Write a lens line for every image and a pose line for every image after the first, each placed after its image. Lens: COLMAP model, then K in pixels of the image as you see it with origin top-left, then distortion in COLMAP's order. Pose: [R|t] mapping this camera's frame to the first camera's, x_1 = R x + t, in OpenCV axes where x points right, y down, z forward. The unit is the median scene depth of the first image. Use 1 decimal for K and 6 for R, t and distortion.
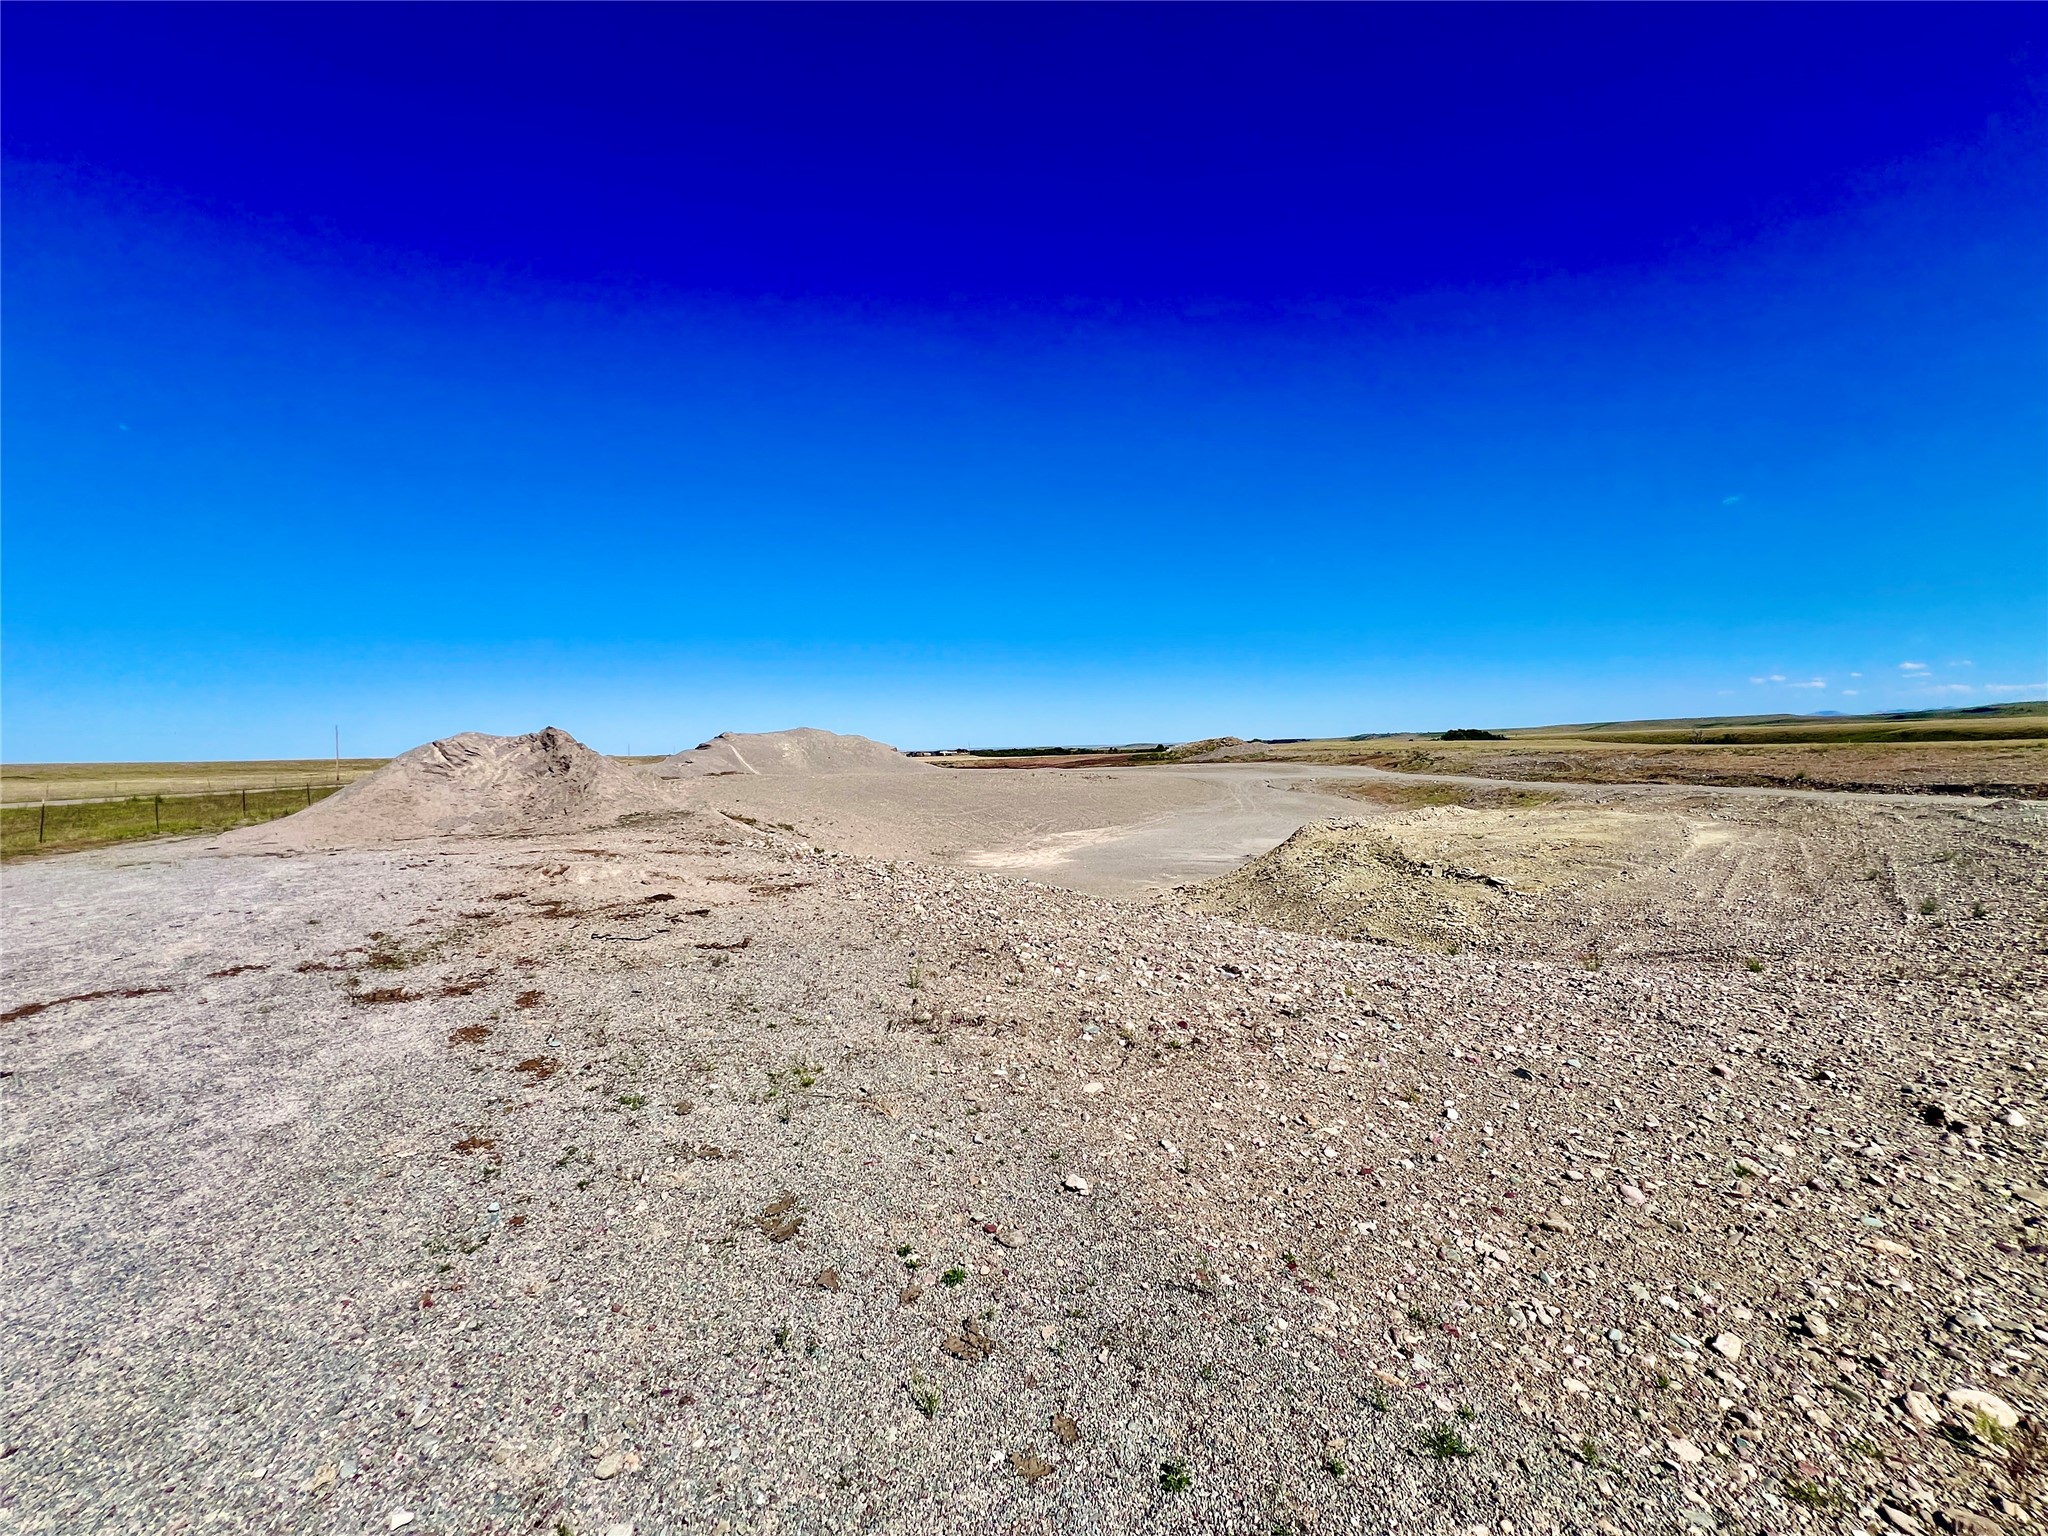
lens RADIAL K [[816.3, 0, 1024.0], [0, 816.3, 768.0], [0, 0, 1]] dist [-0.001220, -0.000307]
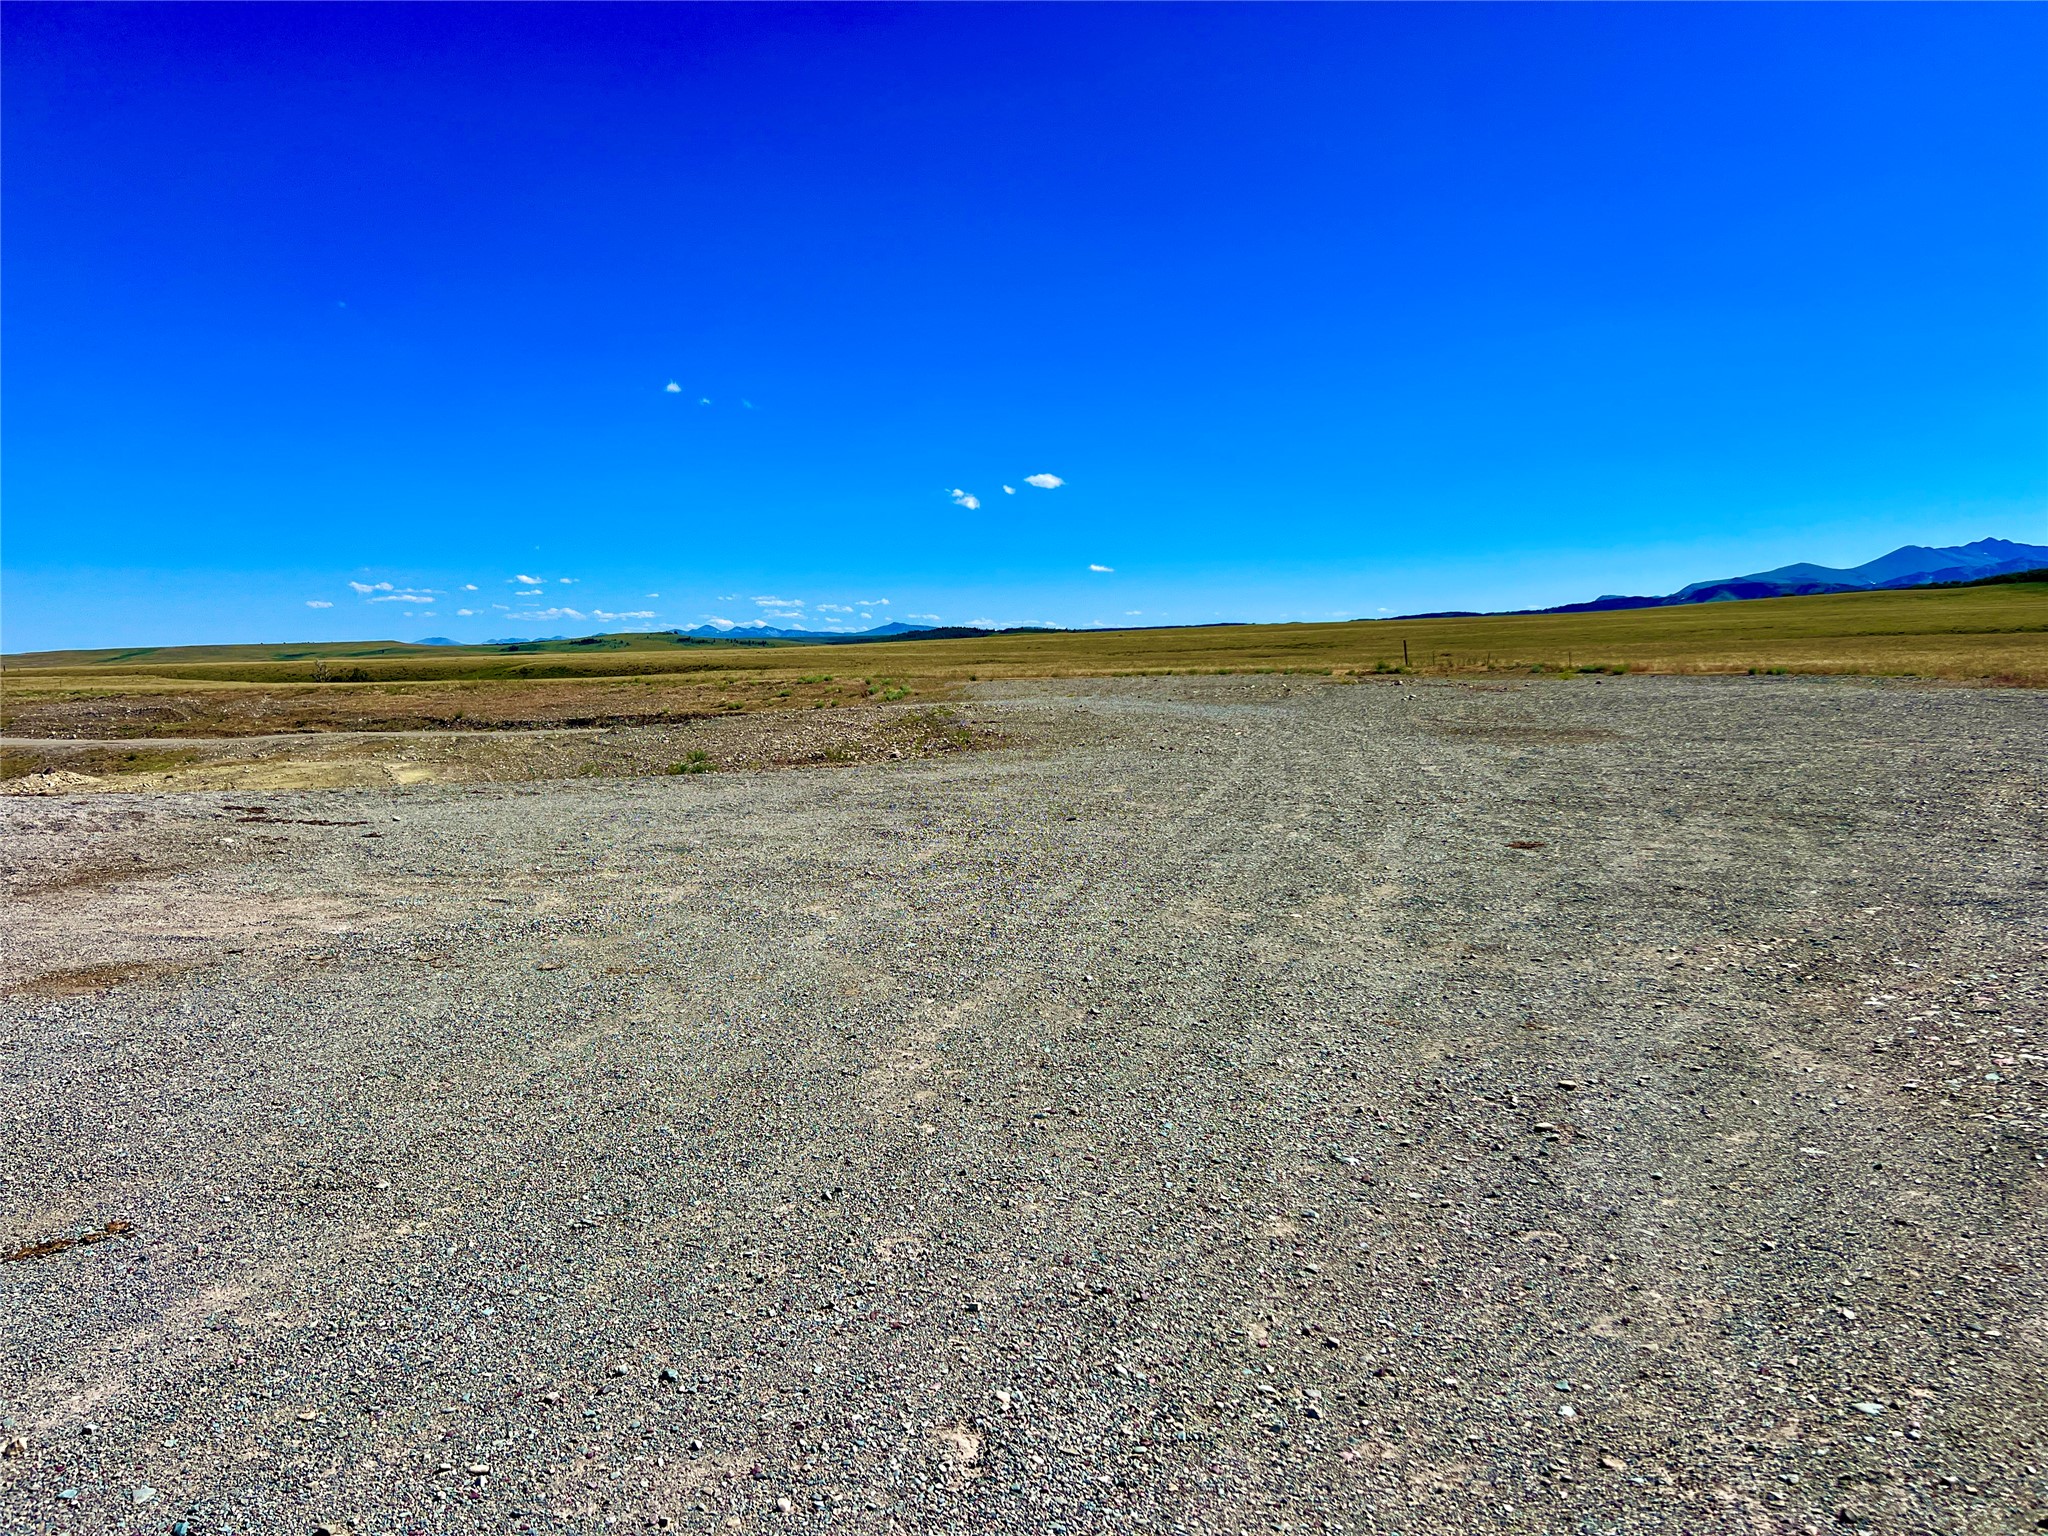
lens RADIAL K [[1519.4, 0, 1024.0], [0, 1519.4, 768.0], [0, 0, 1]] dist [0.038953, -0.051461]
pose [[0.415024, -0.051681, 0.908342, -0.219656], [0.029851, 0.998621, 0.043178, 0.010056], [-0.909321, 0.009195, 0.415994, -0.178196]]
